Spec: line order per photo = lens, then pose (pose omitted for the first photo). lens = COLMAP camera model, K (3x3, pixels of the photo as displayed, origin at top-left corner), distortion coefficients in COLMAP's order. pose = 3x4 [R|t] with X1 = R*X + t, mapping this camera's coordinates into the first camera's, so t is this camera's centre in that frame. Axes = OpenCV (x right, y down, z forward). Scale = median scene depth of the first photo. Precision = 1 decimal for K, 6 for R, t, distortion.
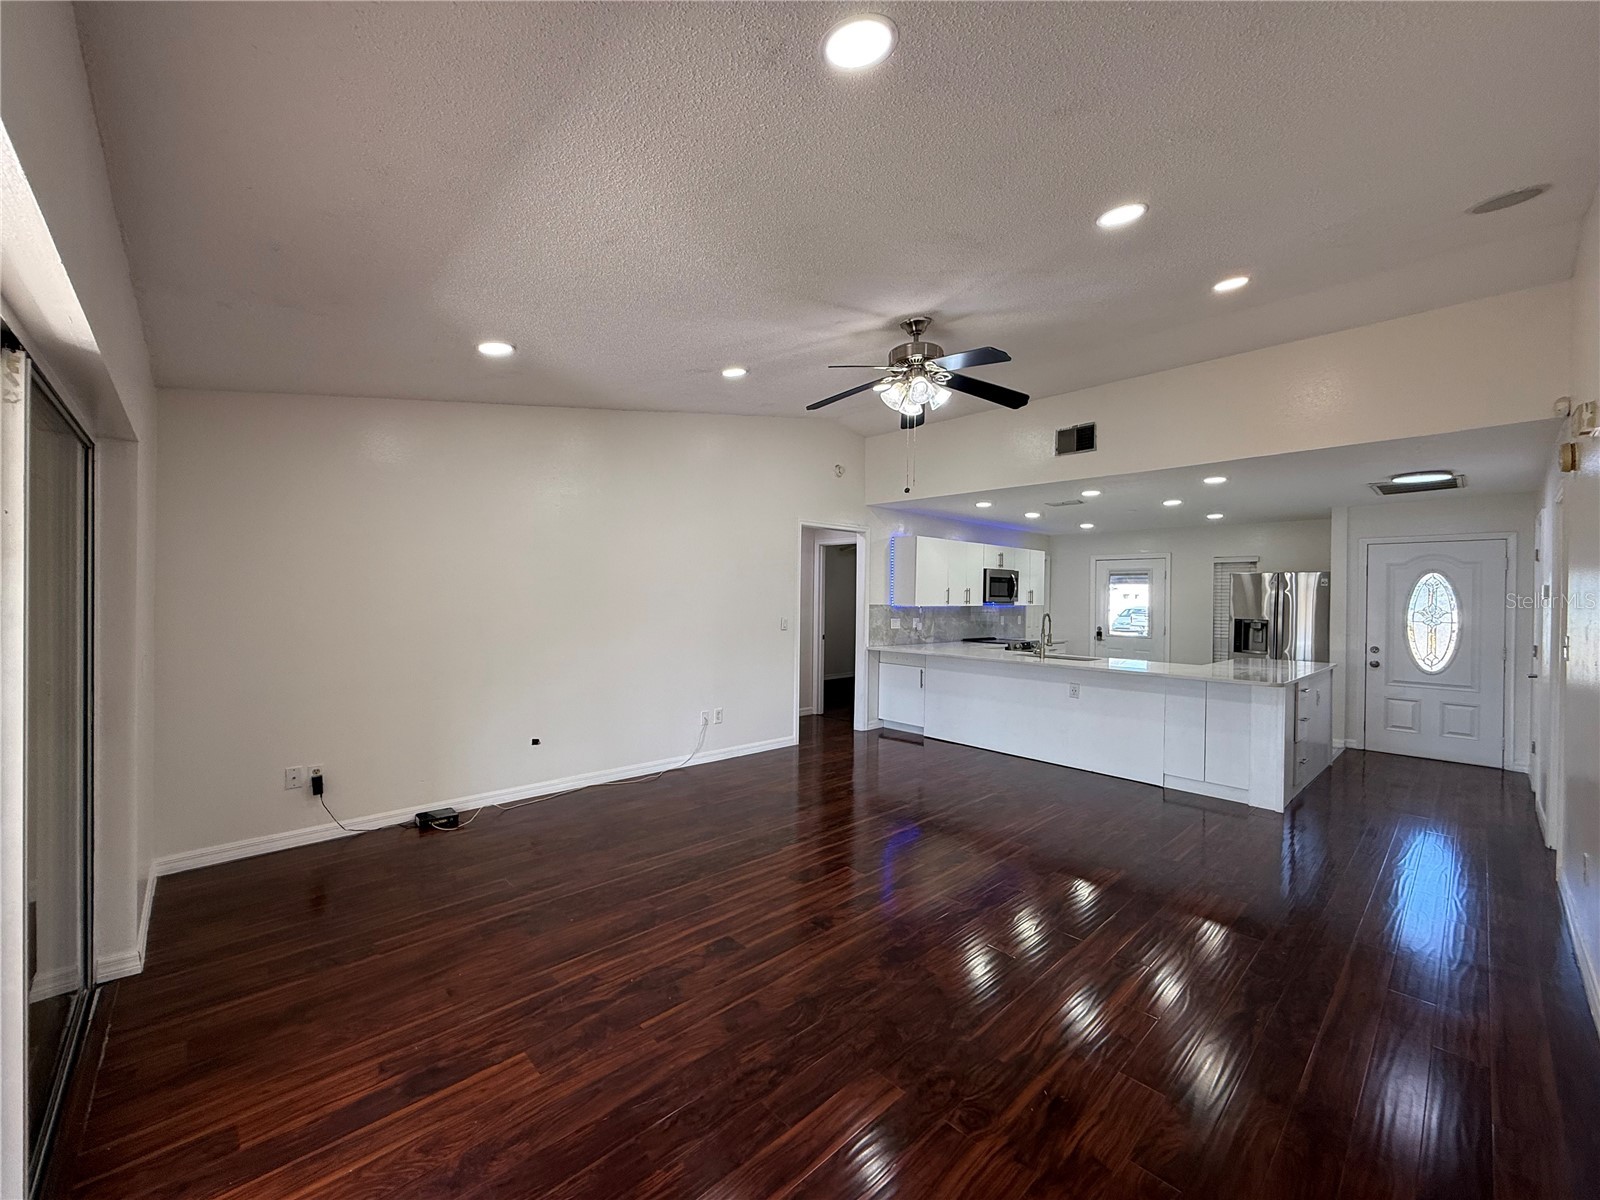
lens RADIAL K [[637.7, 0, 795.7], [0, 637.7, 599.4], [0, 0, 1]] dist [0.000381, -0.000317]
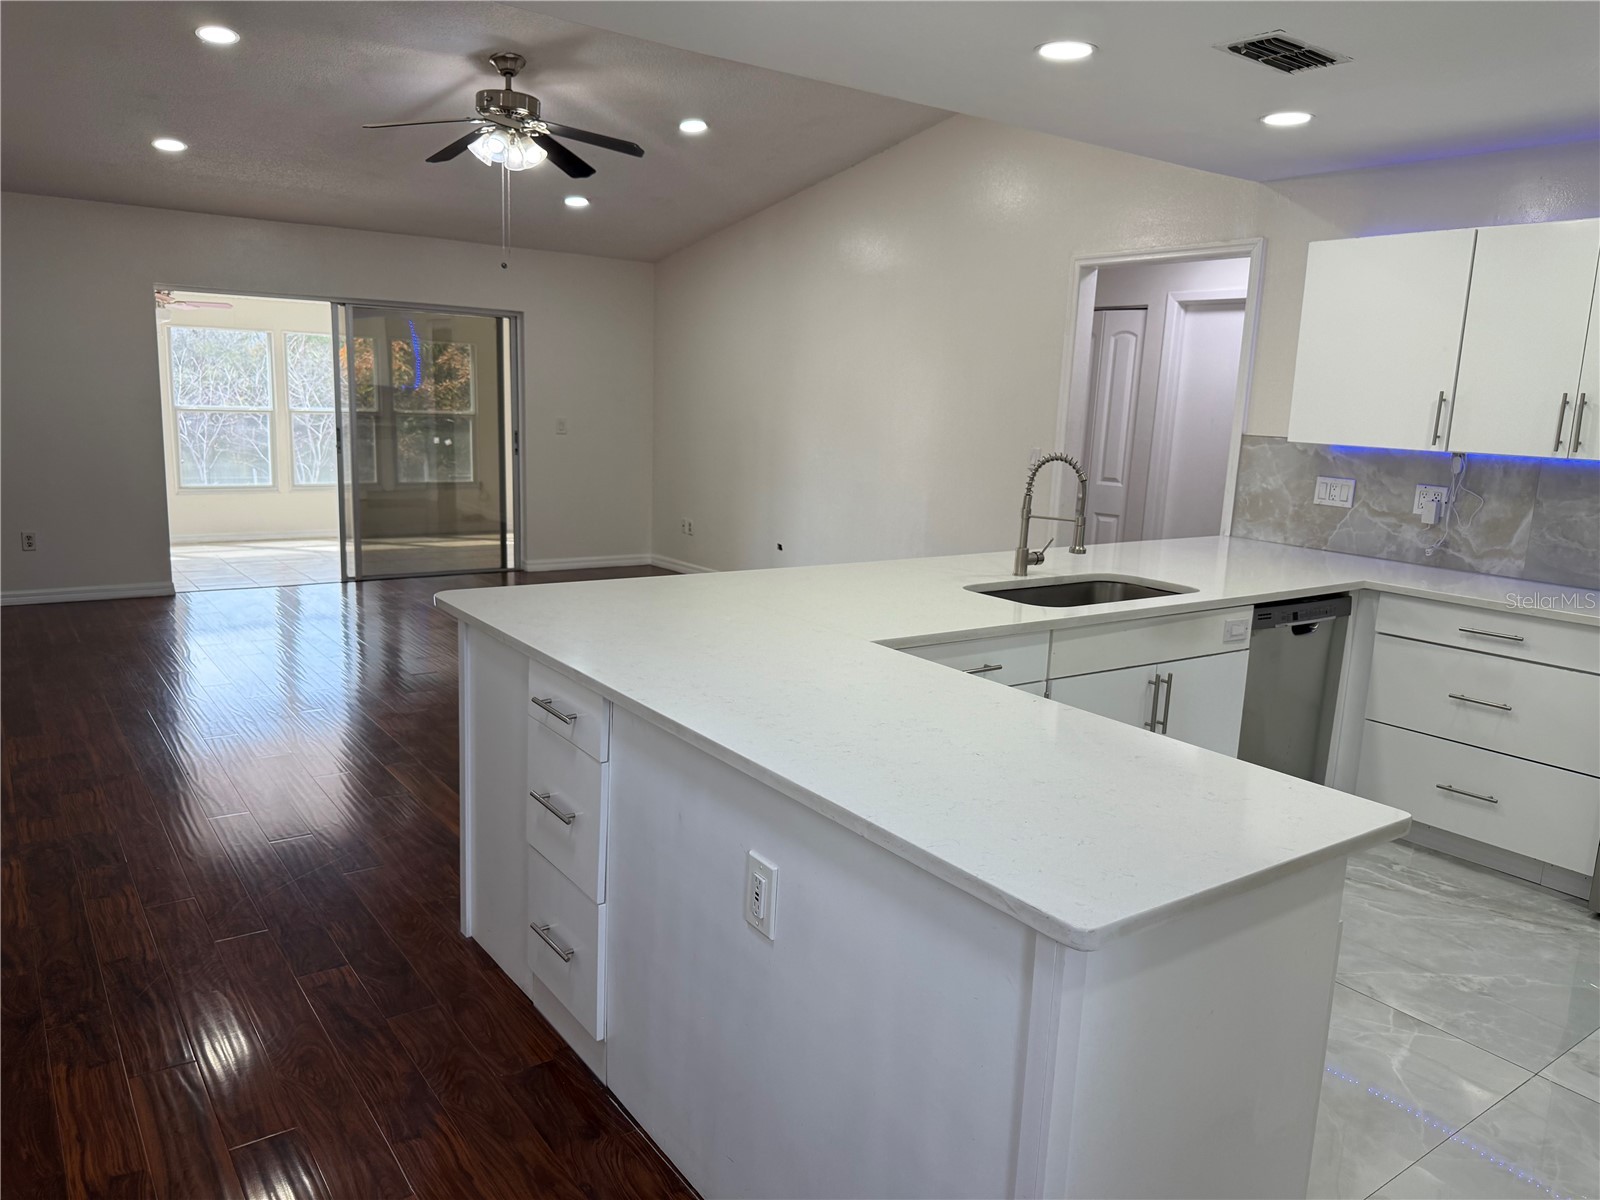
lens RADIAL K [[1138.2, 0, 800.0], [0, 1138.2, 600.0], [0, 0, 1]] dist [0.002847, -0.003280]
pose [[-0.122206, 0.161236, -0.979320, 0.832412], [-0.046168, 0.984725, 0.167887, 0.003285], [0.991430, 0.065730, -0.112895, 0.762194]]
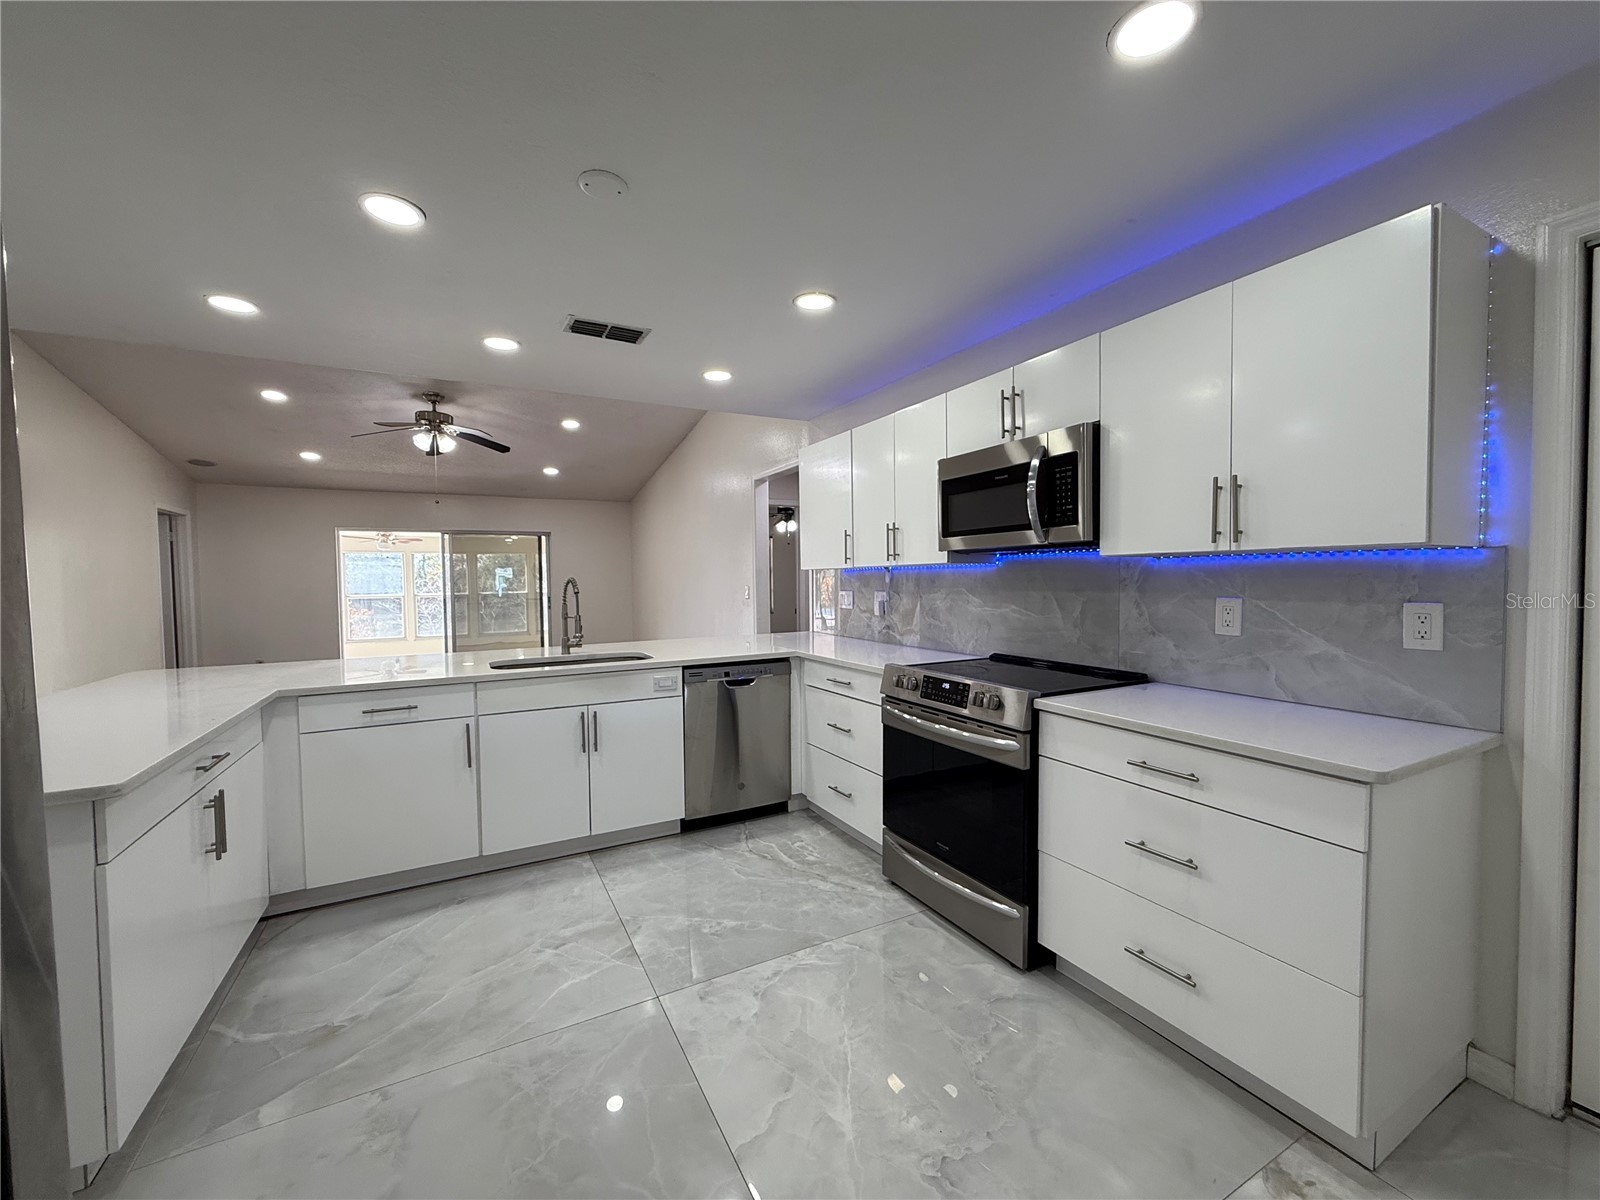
lens RADIAL K [[637.7, 0, 795.7], [0, 637.7, 599.4], [0, 0, 1]] dist [0.000381, -0.000317]
pose [[-0.255734, 0.022000, -0.966497, 0.721500], [0.003753, 0.999756, 0.021764, 0.024344], [0.966740, 0.001939, -0.255754, 1.088386]]
